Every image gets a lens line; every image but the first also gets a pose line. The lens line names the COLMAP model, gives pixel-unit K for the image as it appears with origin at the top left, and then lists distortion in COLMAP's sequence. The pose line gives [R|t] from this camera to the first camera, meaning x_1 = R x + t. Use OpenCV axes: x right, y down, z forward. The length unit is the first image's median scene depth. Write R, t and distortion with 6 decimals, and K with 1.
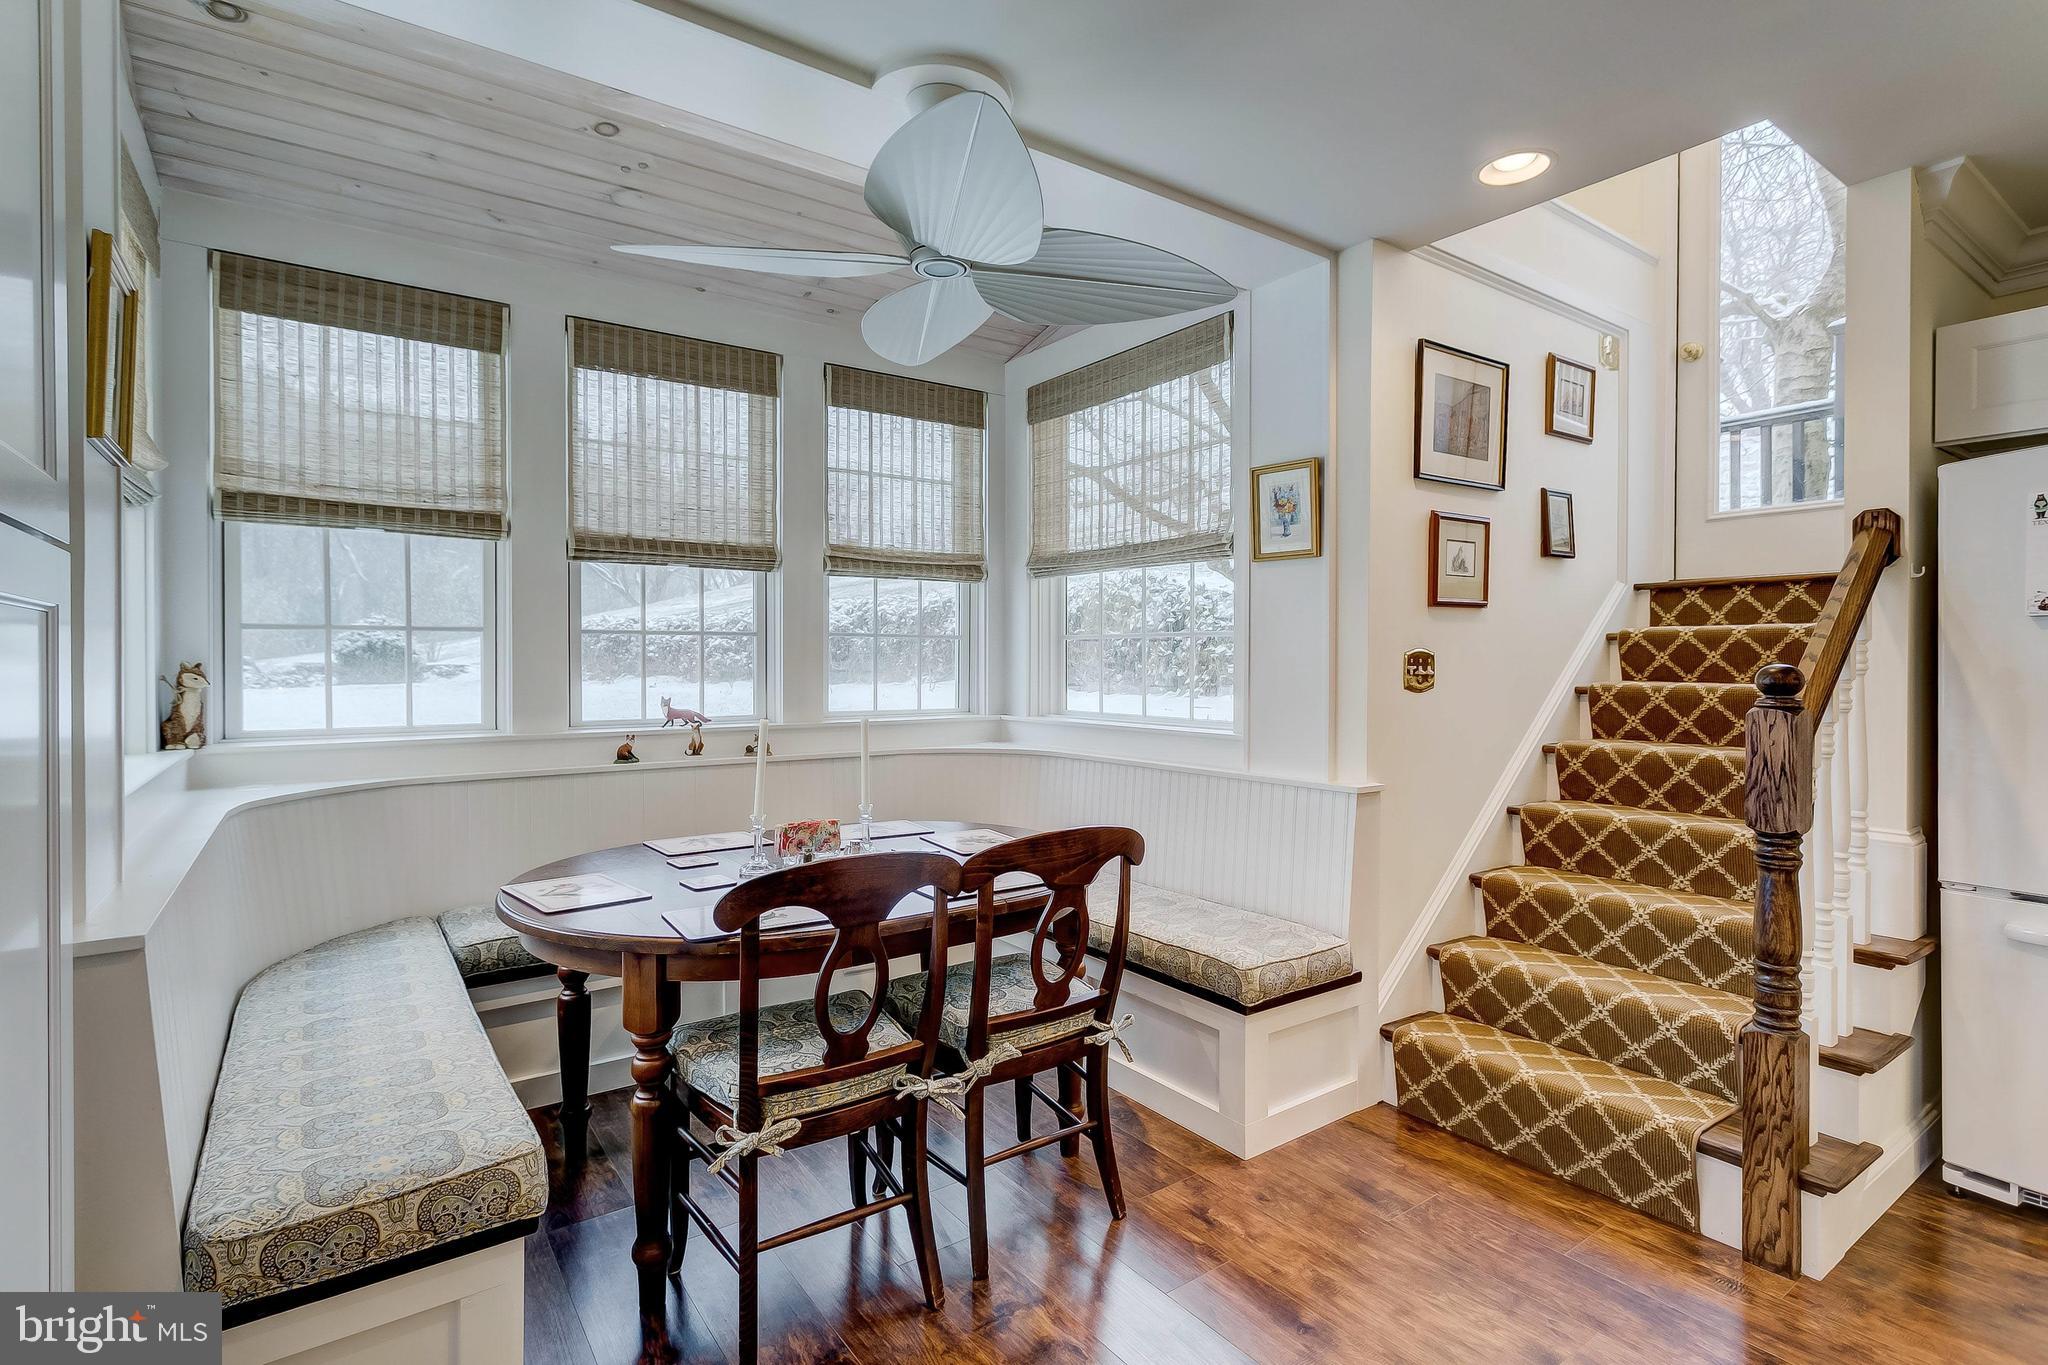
lens RADIAL K [[1009.5, 0, 1044.3], [0, 1009.5, 668.1], [0, 0, 1]] dist [0.002240, -0.003327]
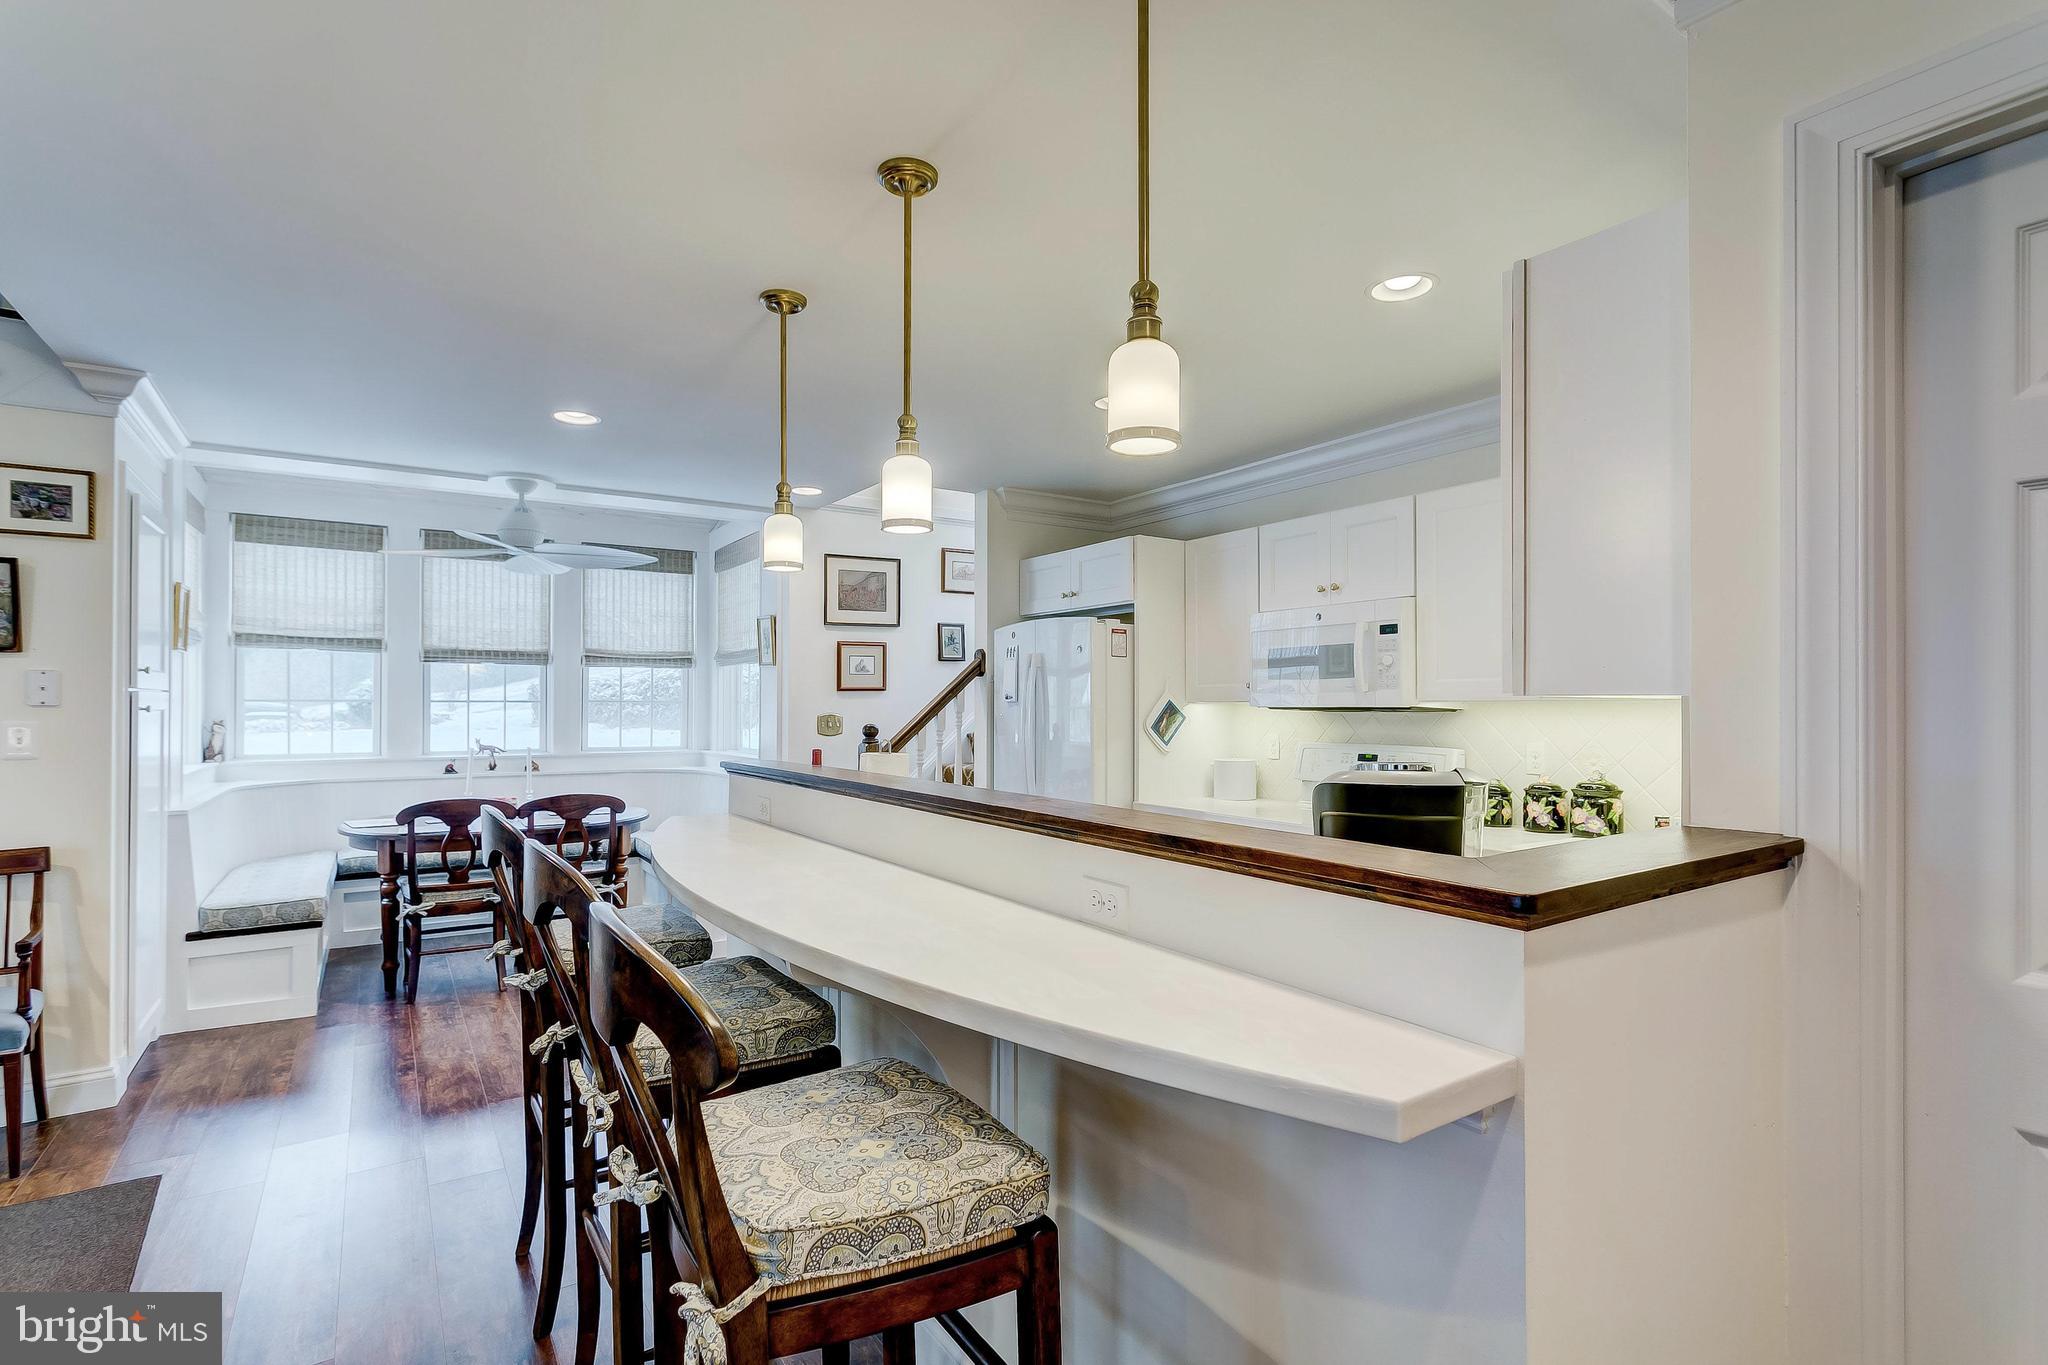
lens RADIAL K [[1009.5, 0, 1024.6], [0, 1009.5, 699.1], [0, 0, 1]] dist [0.002240, -0.003327]
pose [[0.998642, 0.000137, -0.052091, 0.741740], [-0.000876, 0.999899, -0.014163, -0.016663], [0.052084, 0.014189, 0.998542, -0.794971]]
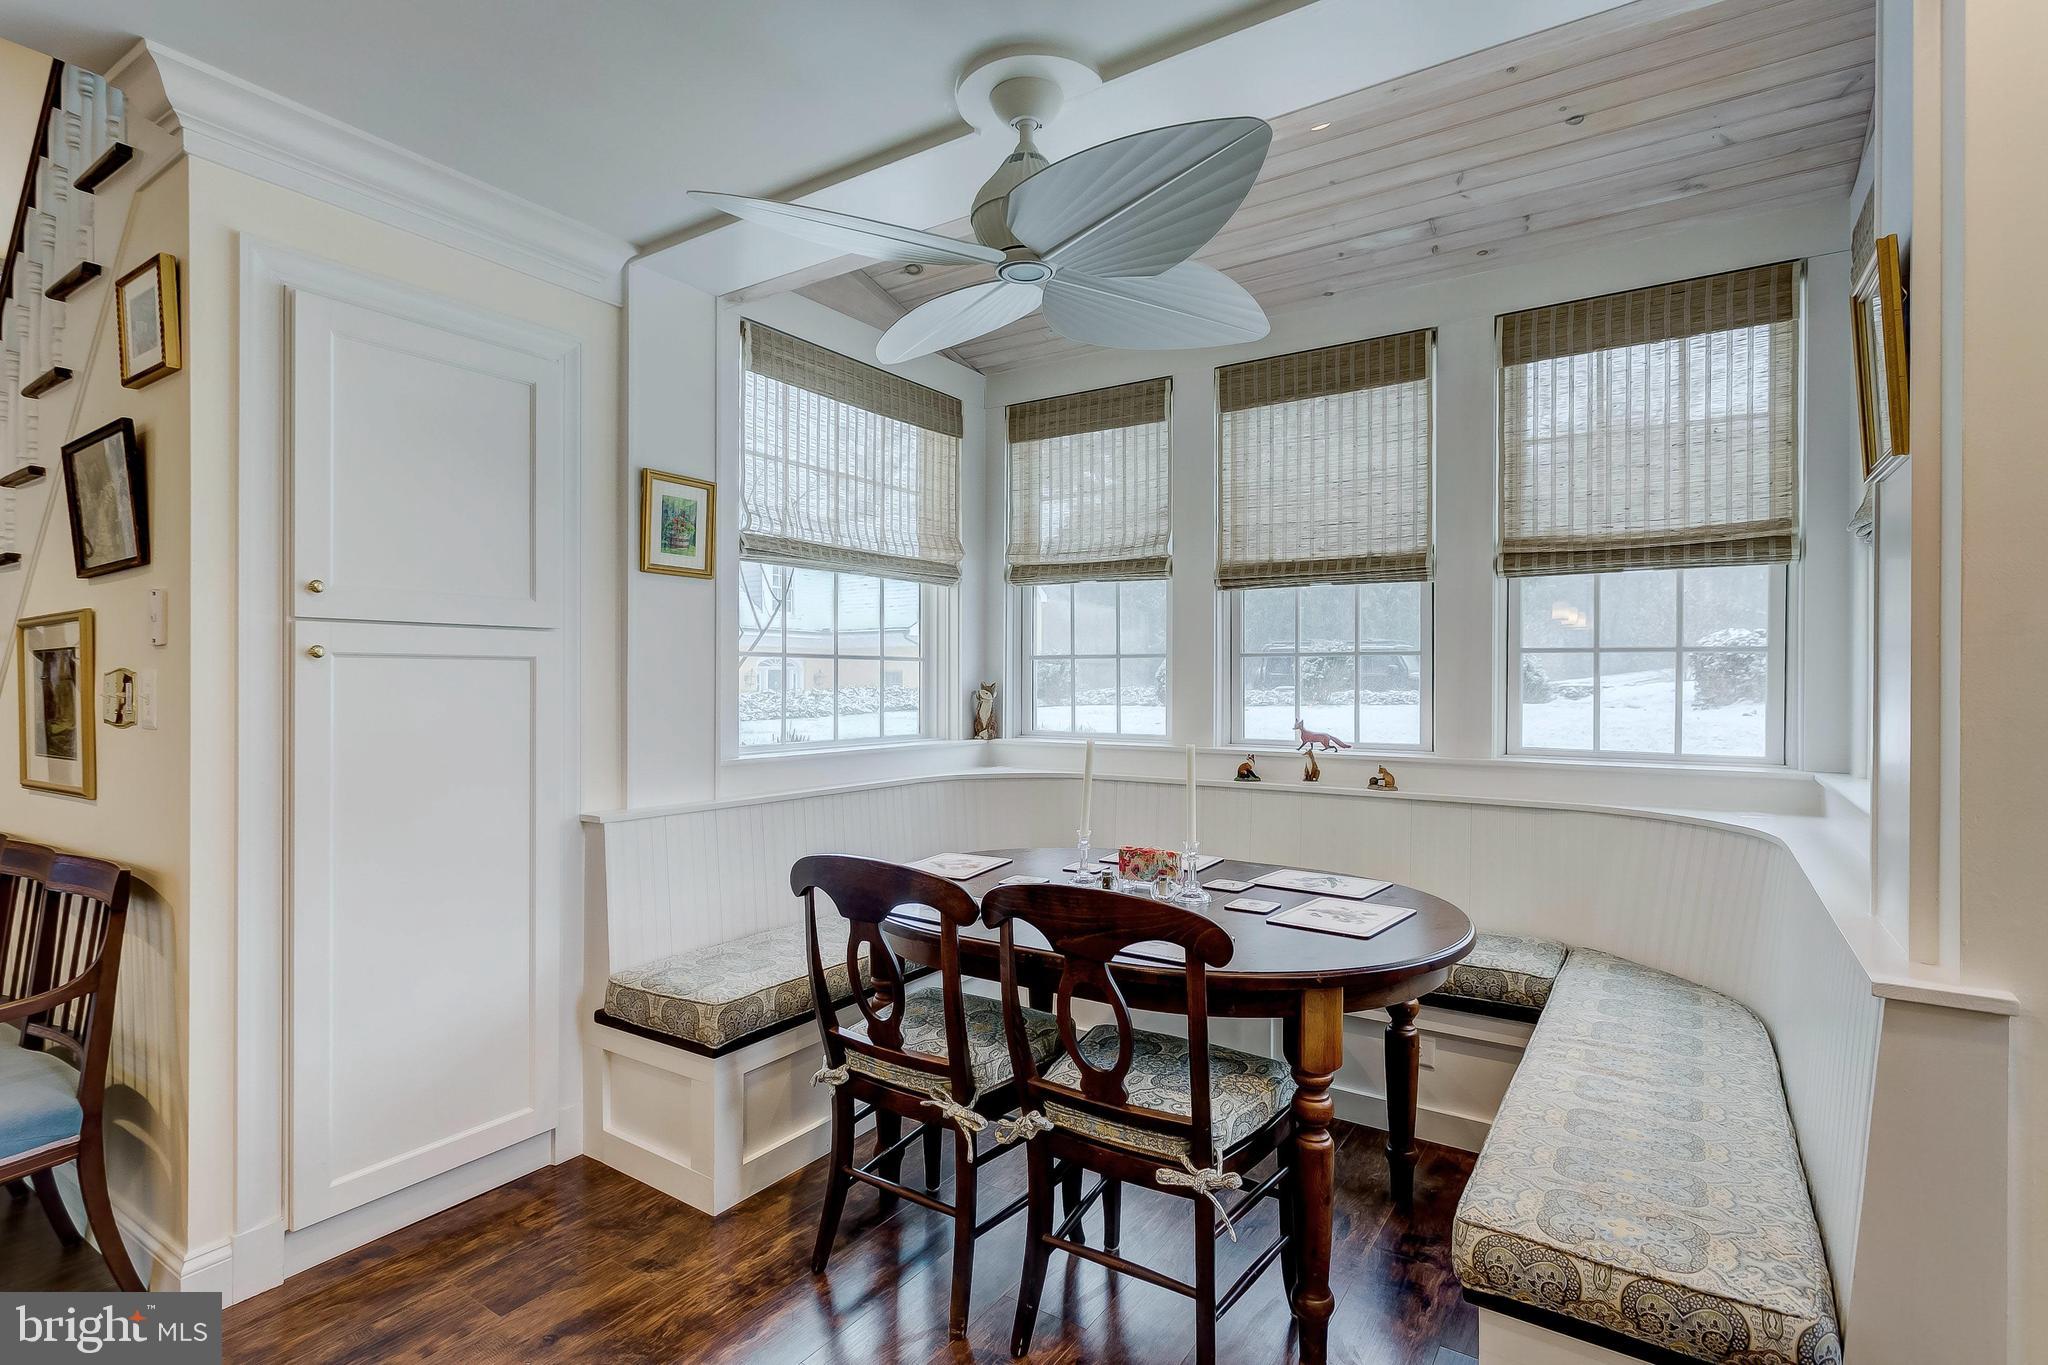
lens RADIAL K [[1009.5, 0, 940.9], [0, 1009.5, 673.0], [0, 0, 1]] dist [0.002240, -0.003327]
pose [[0.313293, -0.004101, -0.949648, 0.491859], [-0.009080, 0.999932, -0.007314, -0.007241], [0.949613, 0.010914, 0.313235, 0.390631]]
